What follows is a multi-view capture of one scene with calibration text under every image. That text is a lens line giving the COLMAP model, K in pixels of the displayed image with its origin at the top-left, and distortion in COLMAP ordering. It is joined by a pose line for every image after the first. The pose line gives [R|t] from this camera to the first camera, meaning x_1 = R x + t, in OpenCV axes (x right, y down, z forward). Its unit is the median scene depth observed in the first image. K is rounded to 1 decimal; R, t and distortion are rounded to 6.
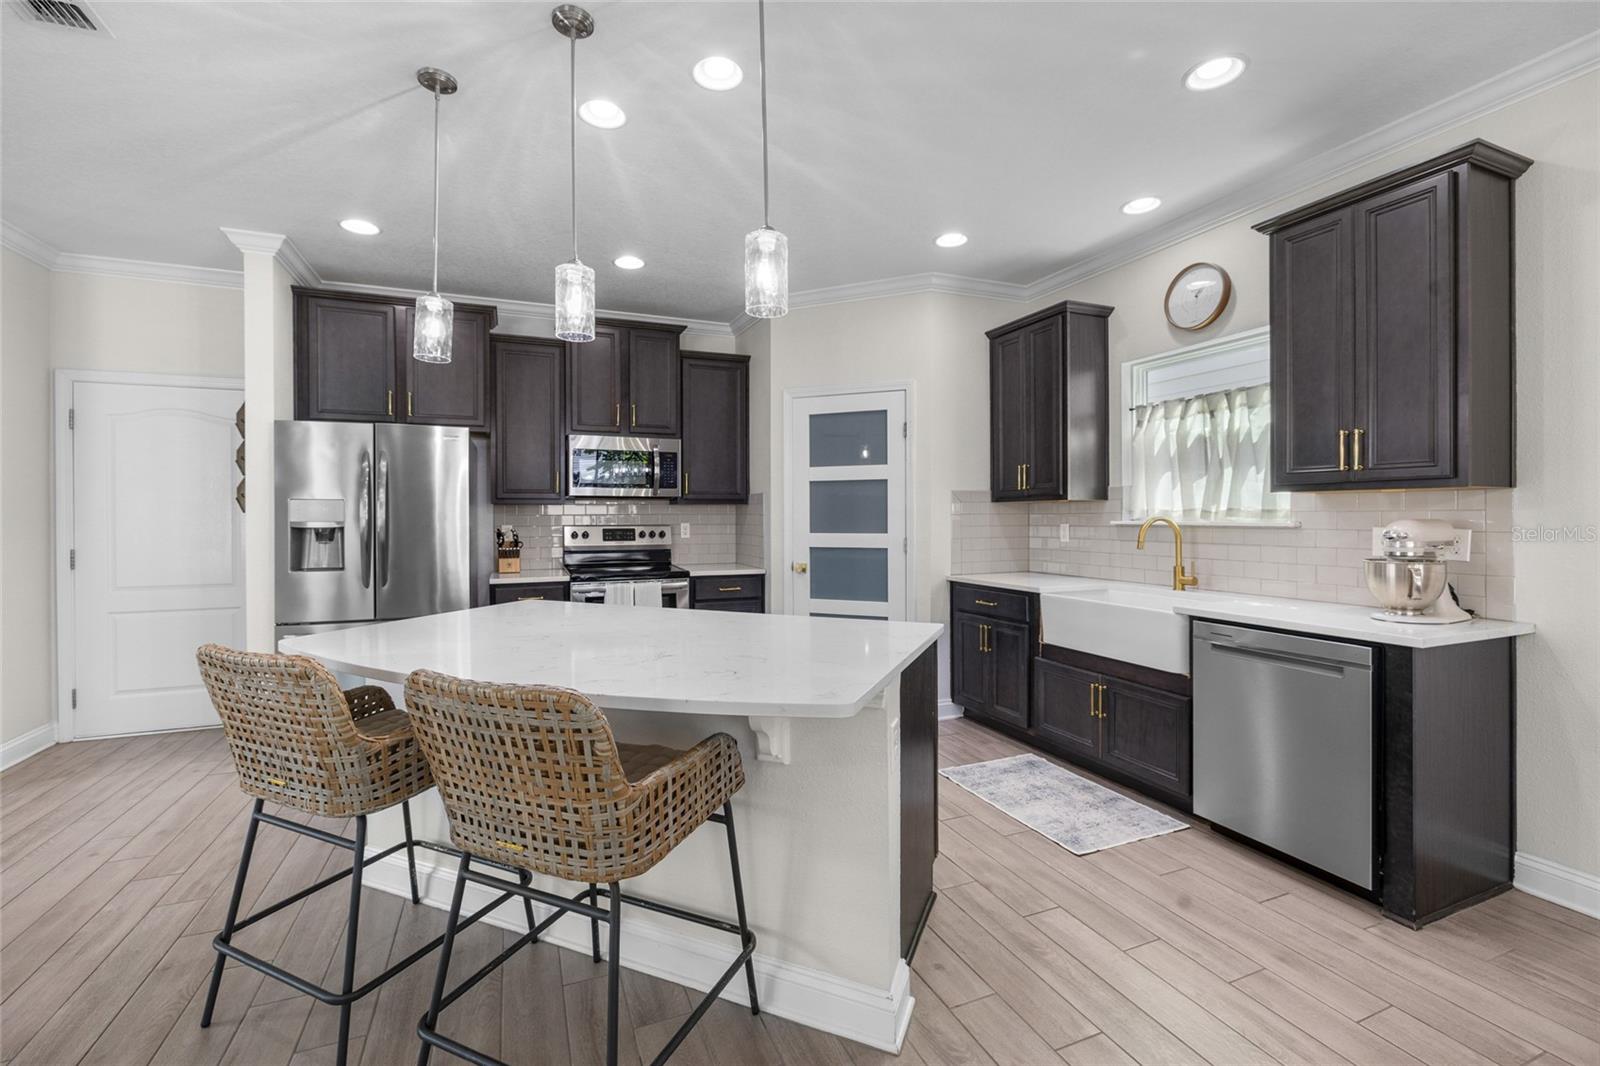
lens RADIAL K [[674.5, 0, 787.7], [0, 674.5, 518.7], [0, 0, 1]] dist [-0.000605, 0.000035]
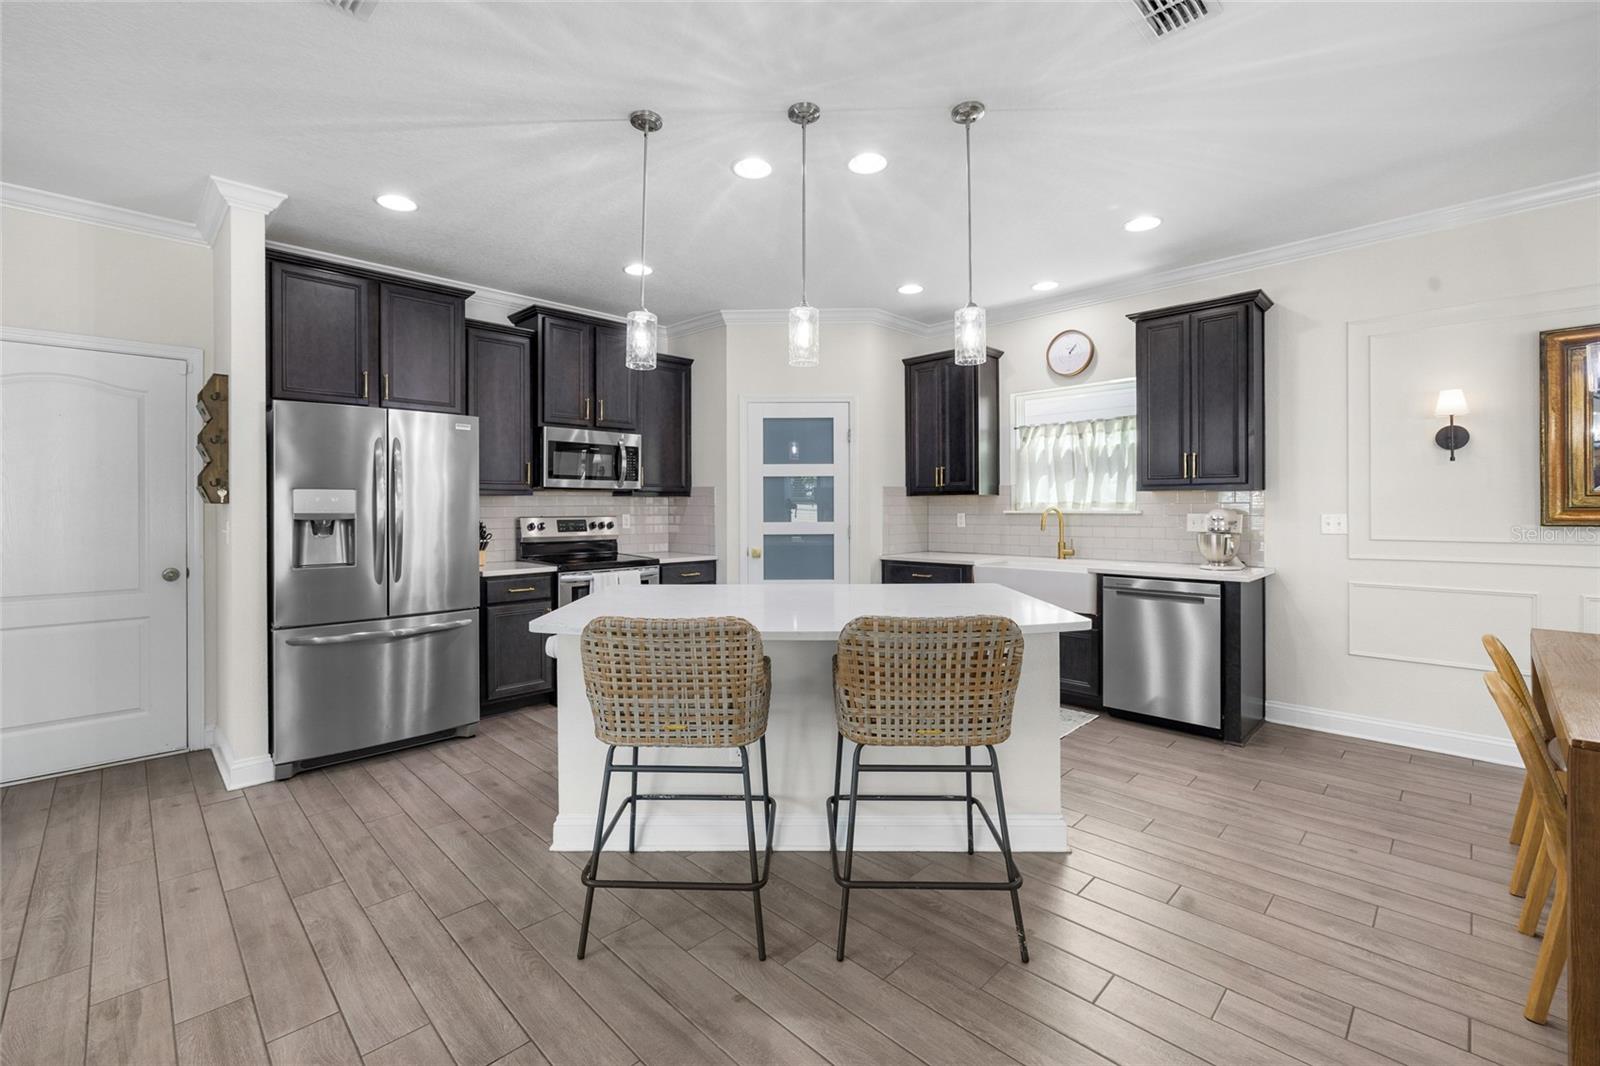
lens RADIAL K [[677.0, 0, 785.8], [0, 677.0, 510.5], [0, 0, 1]] dist [0.000714, 0.000175]
pose [[0.923678, -0.002621, 0.383161, -0.402798], [0.003031, 0.999995, -0.000465, 0.002262], [-0.383158, 0.001590, 0.923681, -0.074249]]
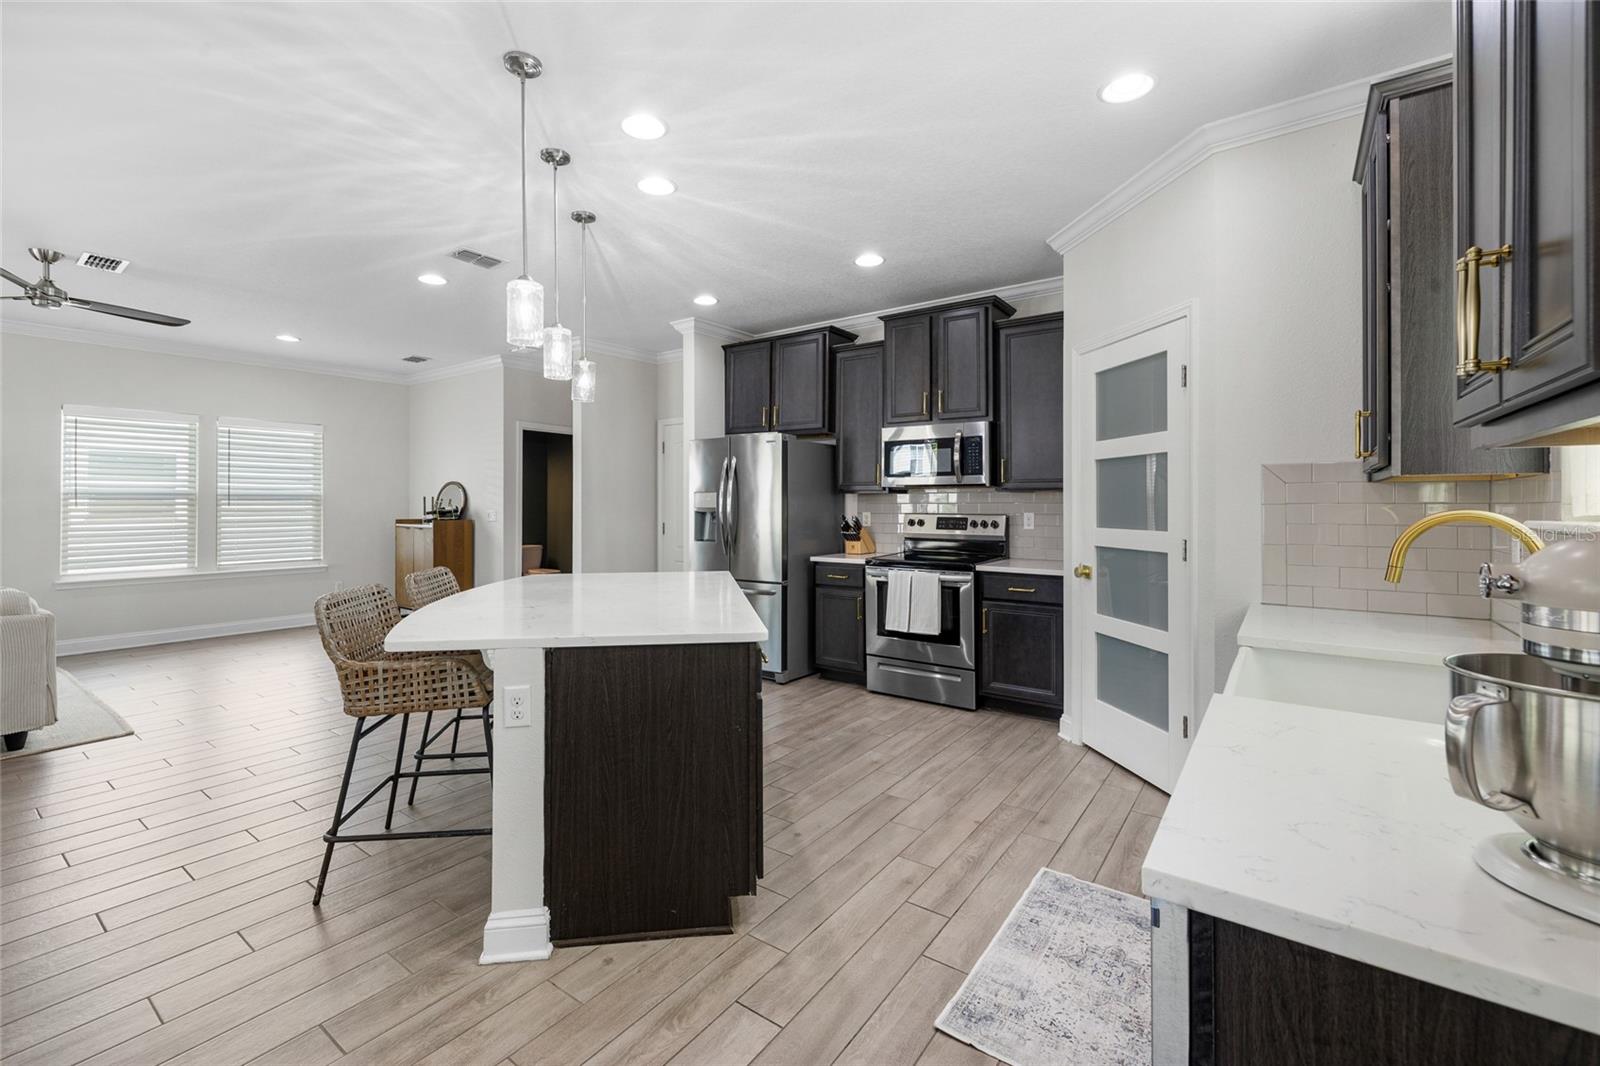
lens RADIAL K [[685.7, 0, 782.1], [0, 685.7, 501.5], [0, 0, 1]] dist [-0.000798, 0.000407]
pose [[0.515383, 0.000279, -0.856960, 0.561281], [-0.006393, 0.999973, -0.003519, -0.003728], [0.856936, 0.007292, 0.515371, 0.320865]]
